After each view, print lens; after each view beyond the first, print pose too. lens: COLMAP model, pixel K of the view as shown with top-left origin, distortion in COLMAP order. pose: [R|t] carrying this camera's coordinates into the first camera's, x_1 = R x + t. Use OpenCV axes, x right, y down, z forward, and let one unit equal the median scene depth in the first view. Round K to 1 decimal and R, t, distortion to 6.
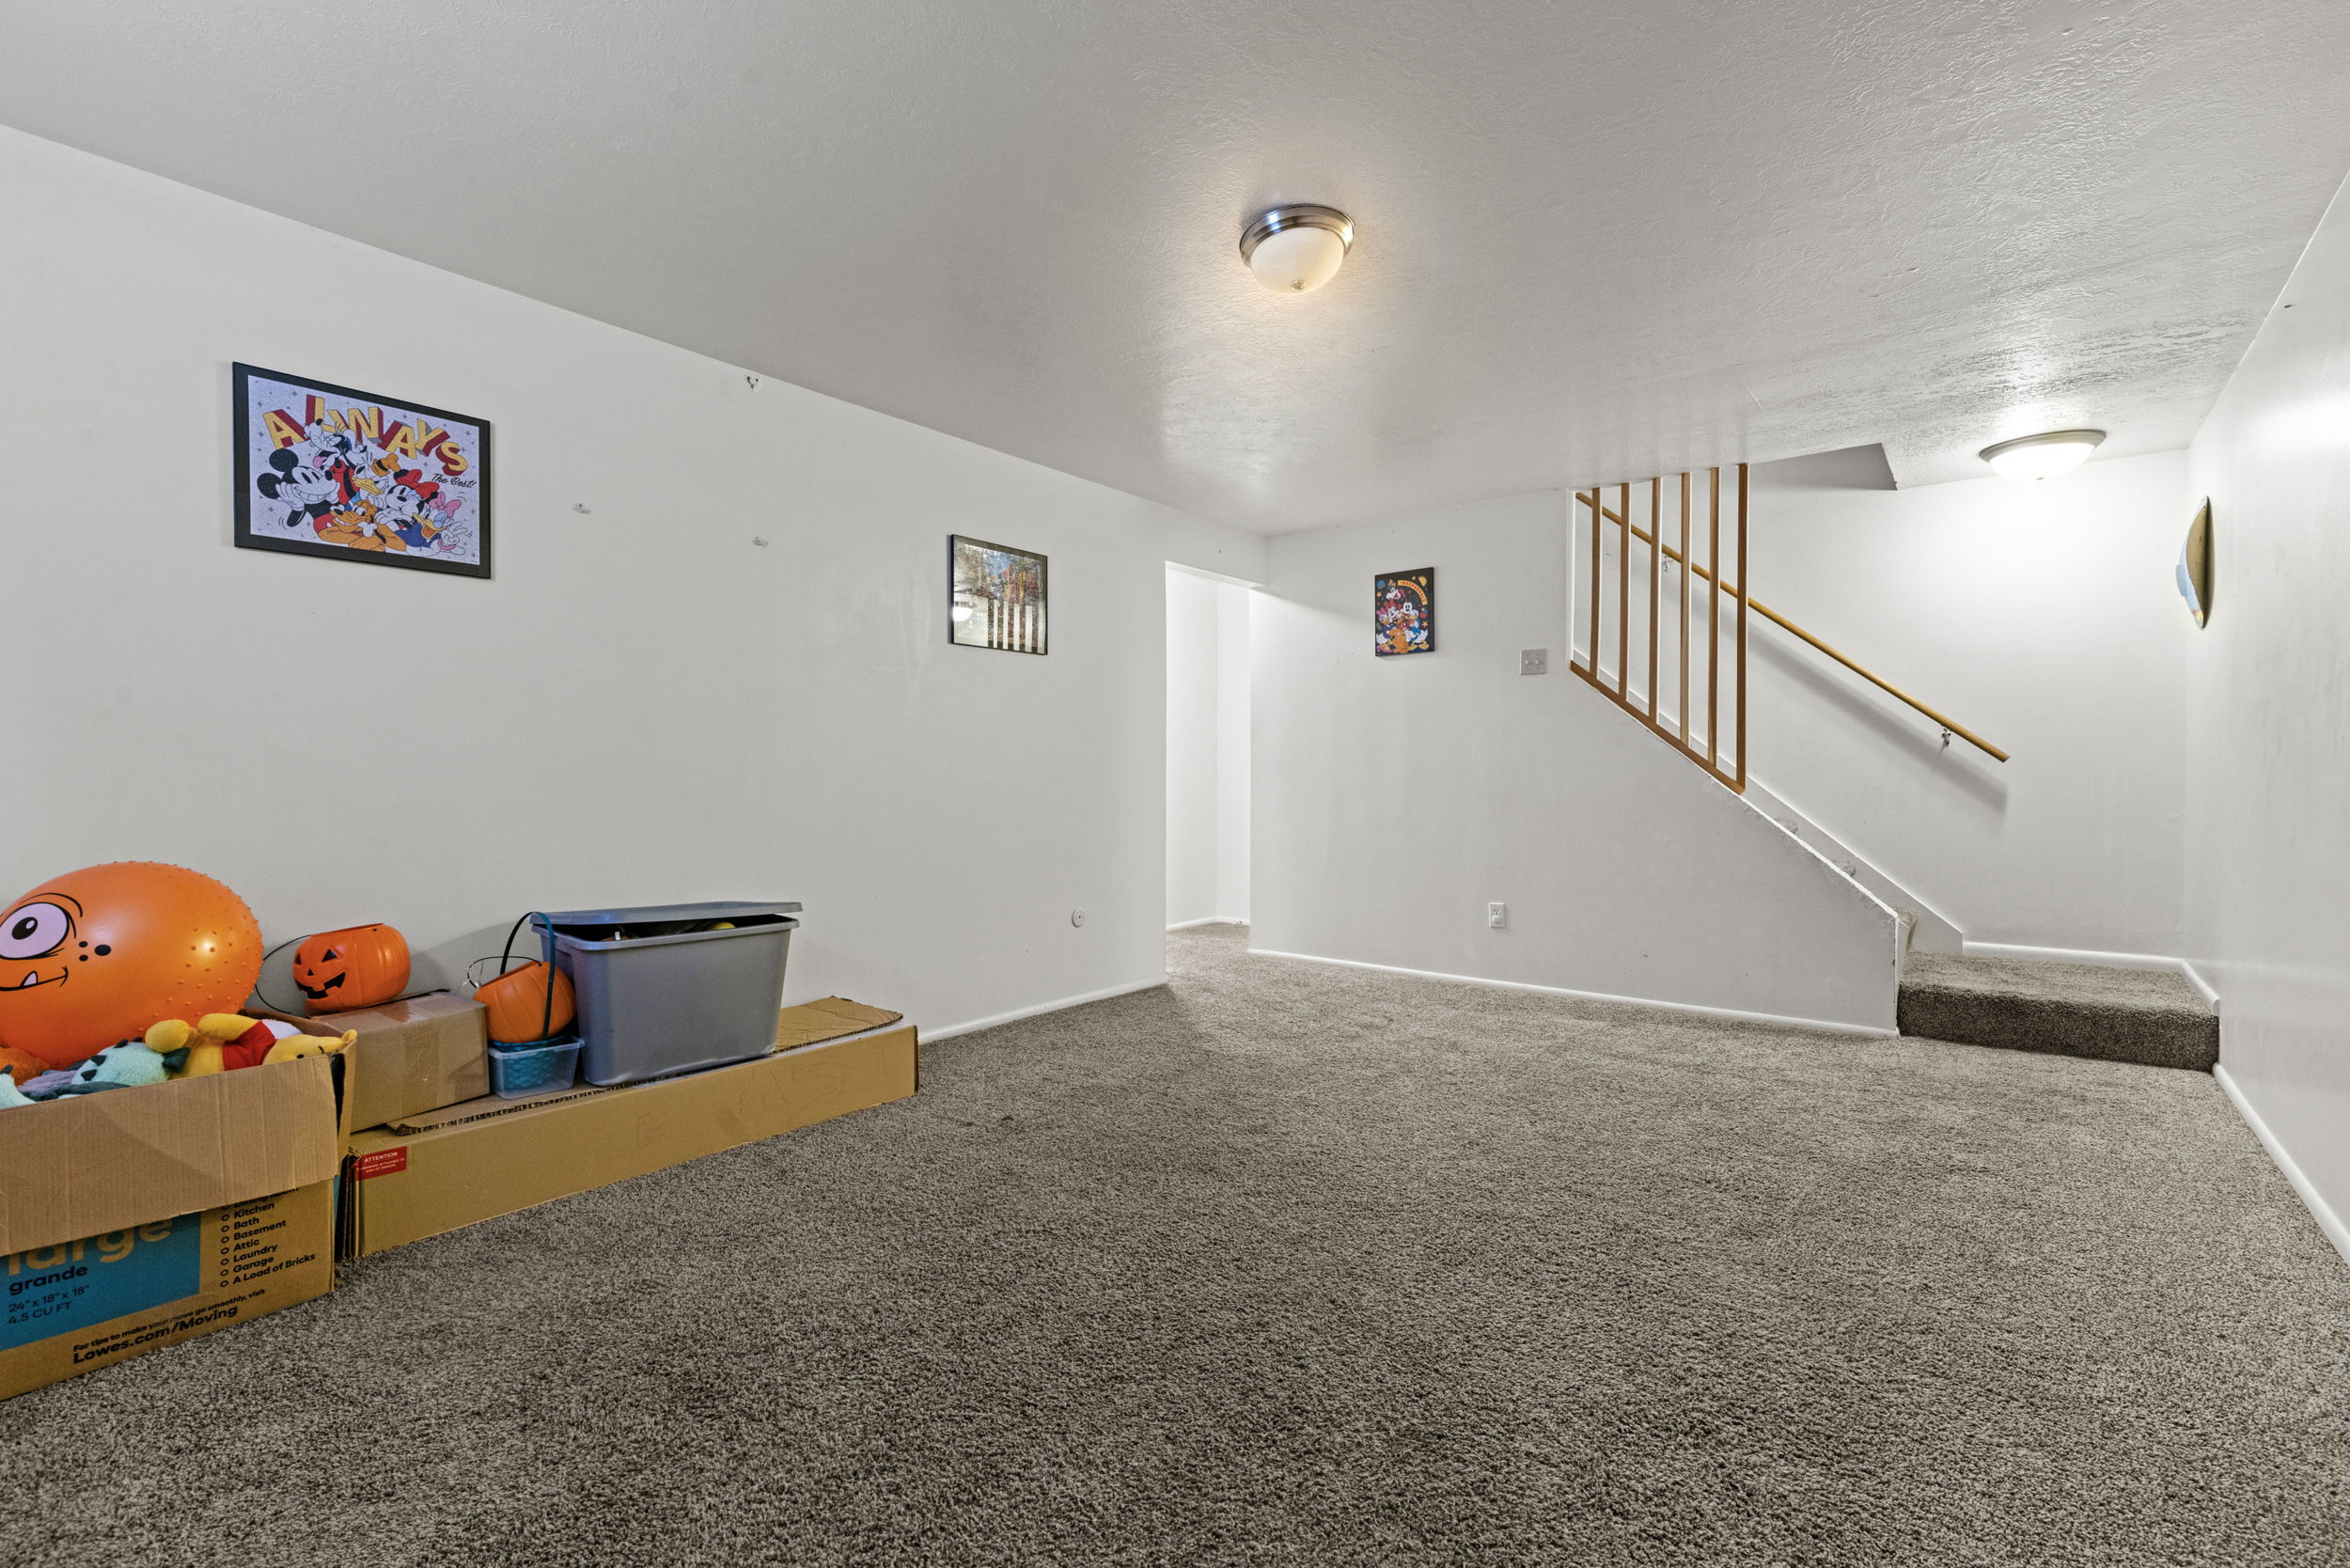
lens RADIAL K [[1067.4, 0, 1167.5], [0, 1067.4, 780.6], [0, 0, 1]] dist [0.010369, -0.002175]
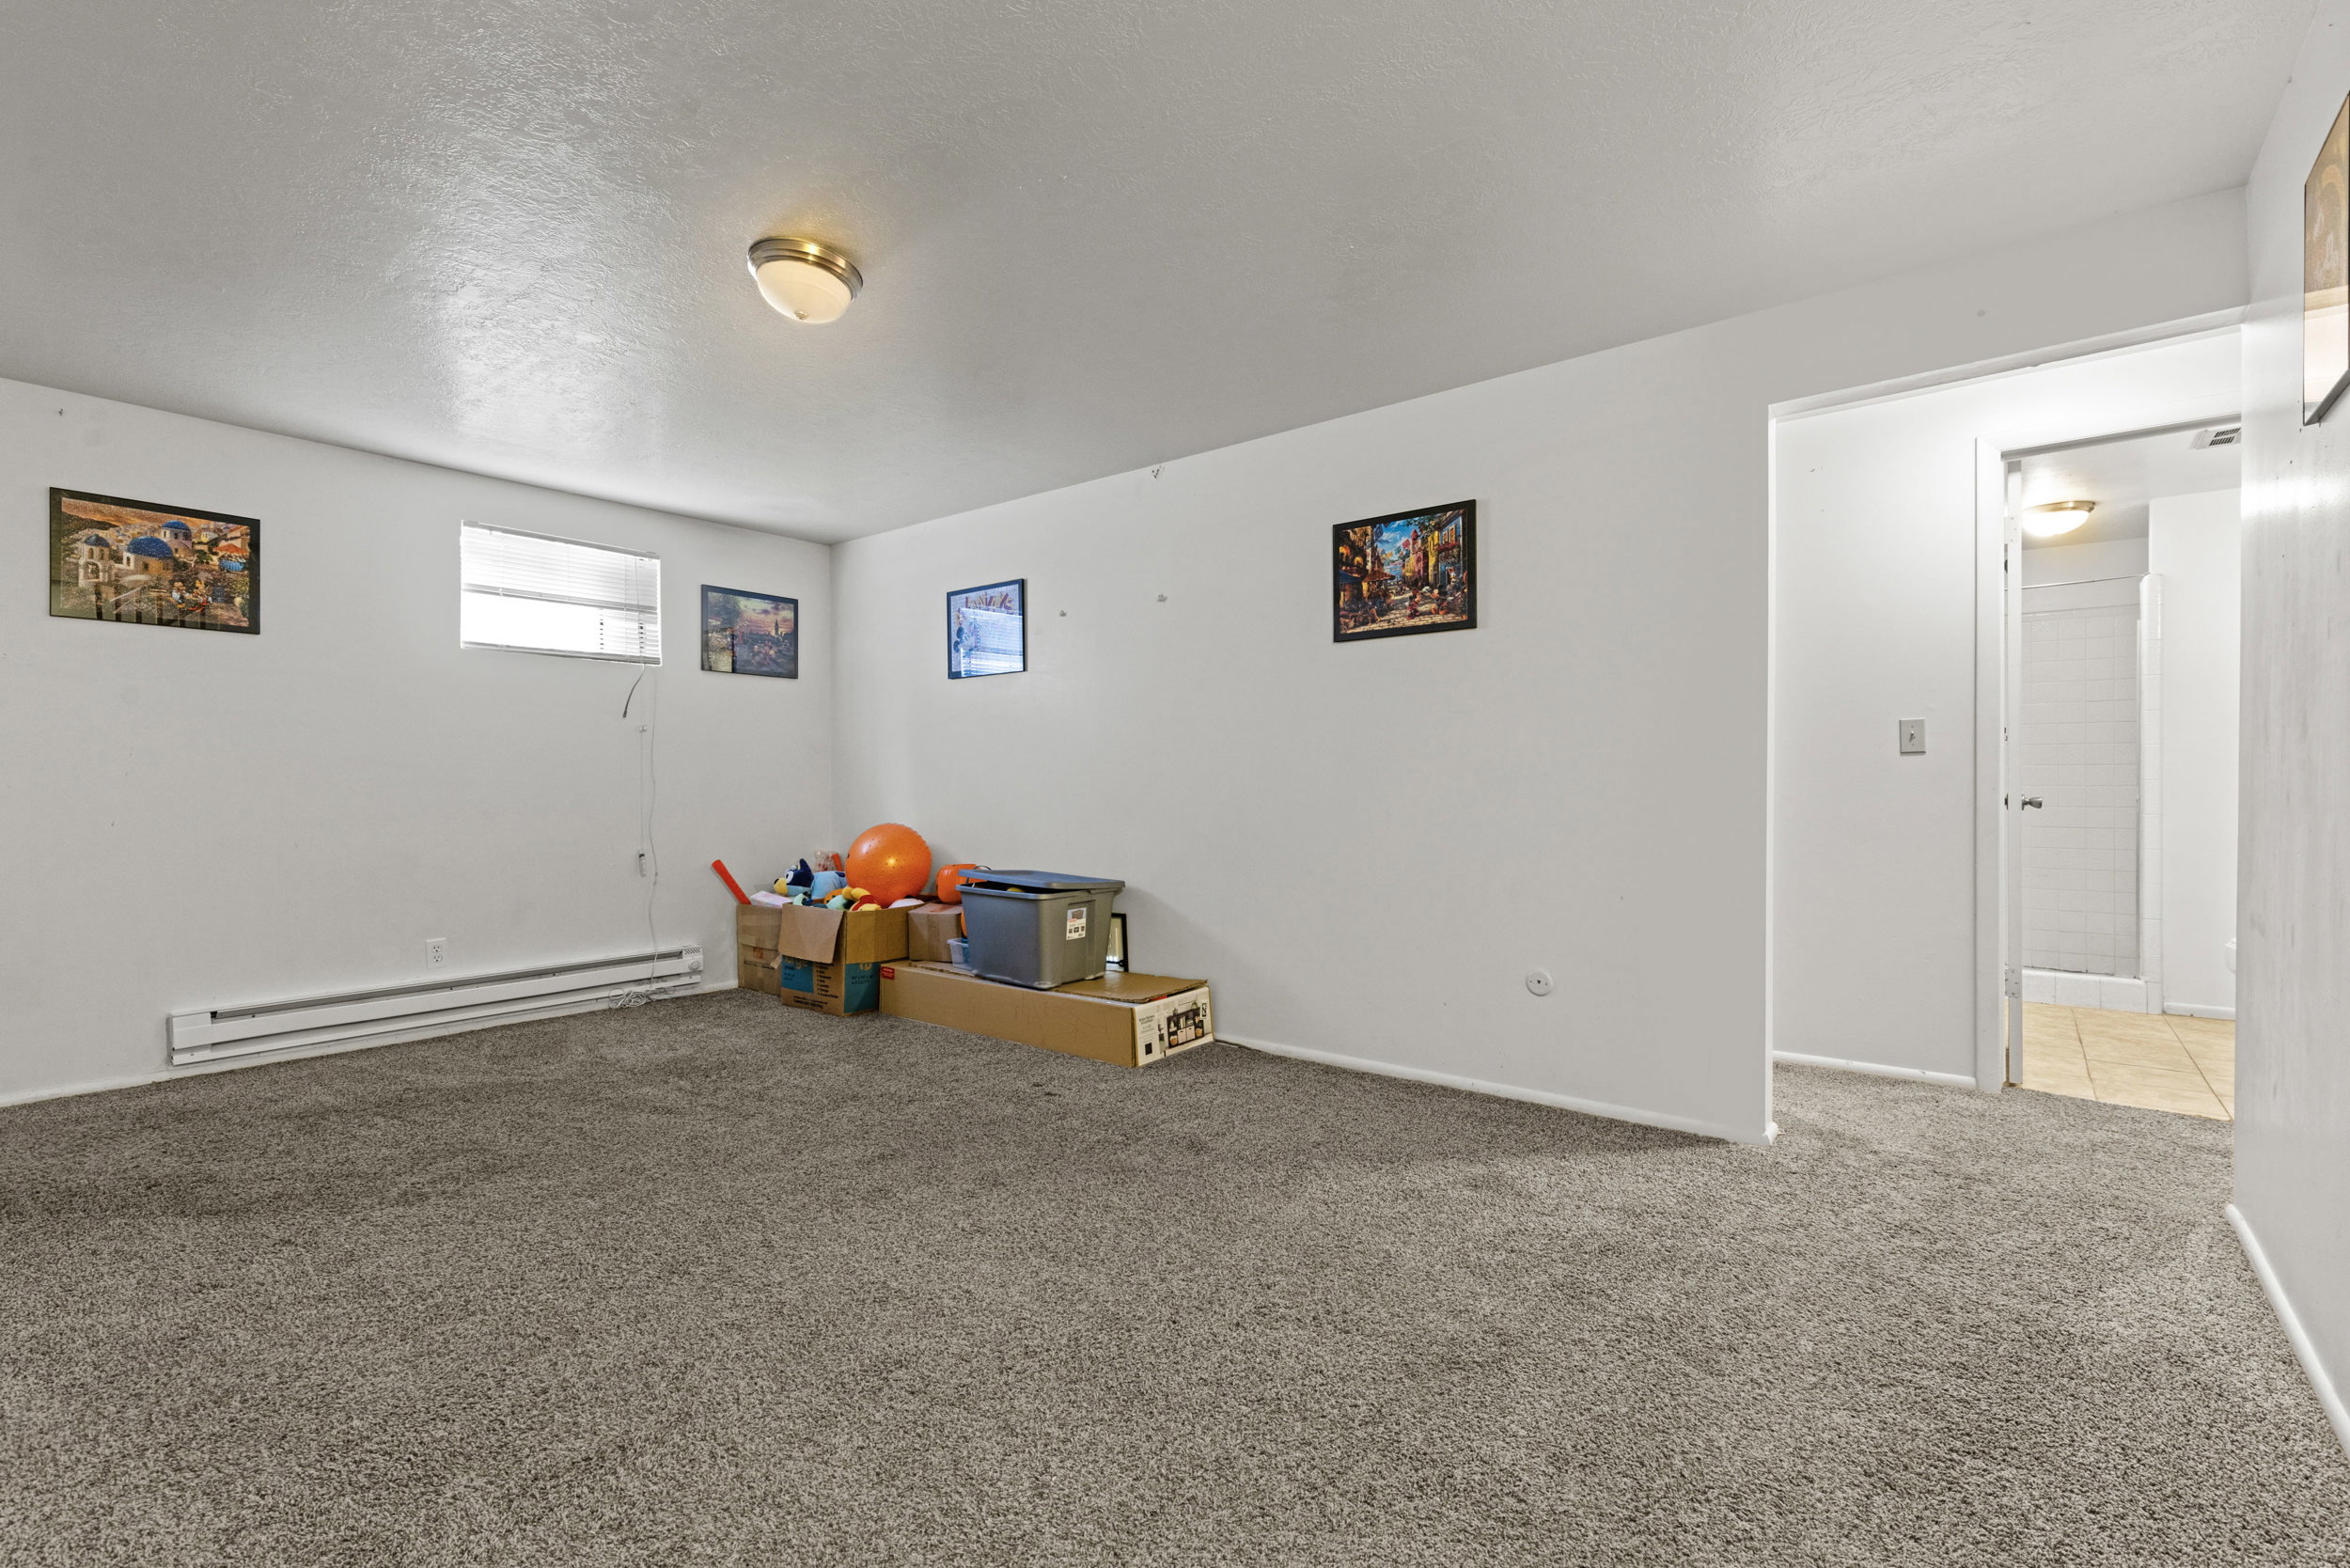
lens RADIAL K [[1067.4, 0, 1165.3], [0, 1067.4, 791.4], [0, 0, 1]] dist [0.010369, -0.002175]
pose [[-0.026969, 0.003018, -0.999632, 1.160429], [-0.005476, 0.999980, 0.003167, -0.003923], [0.999621, 0.005560, -0.026952, 1.400004]]
